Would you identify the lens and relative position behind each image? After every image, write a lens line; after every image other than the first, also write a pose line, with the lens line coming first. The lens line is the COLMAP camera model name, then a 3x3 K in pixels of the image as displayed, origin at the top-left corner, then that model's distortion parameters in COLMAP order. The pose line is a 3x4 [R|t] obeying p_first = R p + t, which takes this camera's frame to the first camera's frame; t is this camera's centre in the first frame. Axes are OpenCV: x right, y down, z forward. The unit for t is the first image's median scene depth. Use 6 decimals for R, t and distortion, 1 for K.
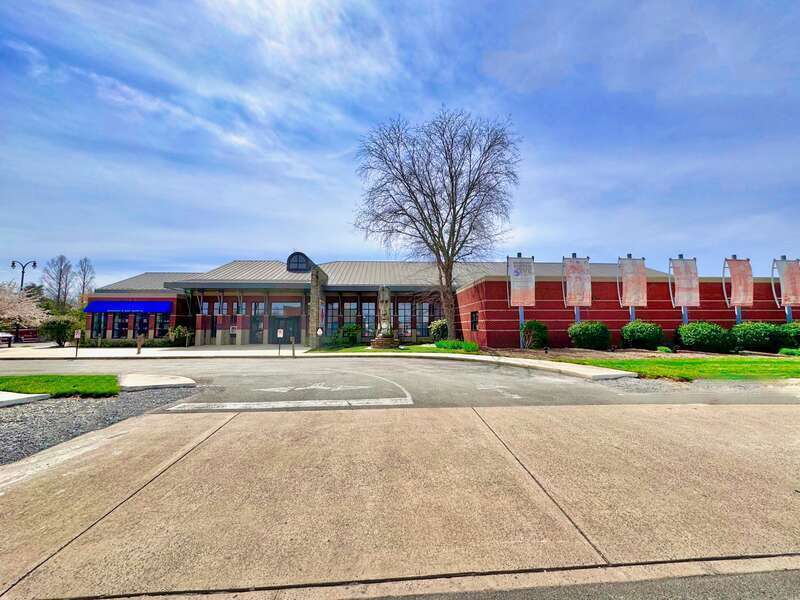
lens RADIAL K [[321.8, 0, 402.2], [0, 321.8, 305.7], [0, 0, 1]] dist [0.001847, -0.000017]
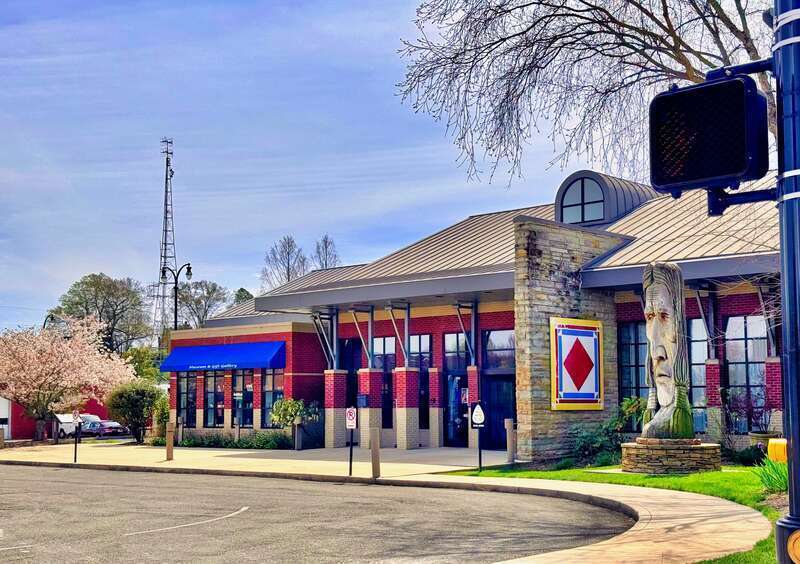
lens RADIAL K [[1200.2, 0, 400.9], [0, 1200.2, 281.6], [0, 0, 1]] dist [0.219509, 0.000000]
pose [[0.667244, -0.075377, -0.741015, 0.556621], [0.049519, 0.997154, -0.056843, 0.006724], [0.743191, 0.001234, 0.669078, 0.062306]]
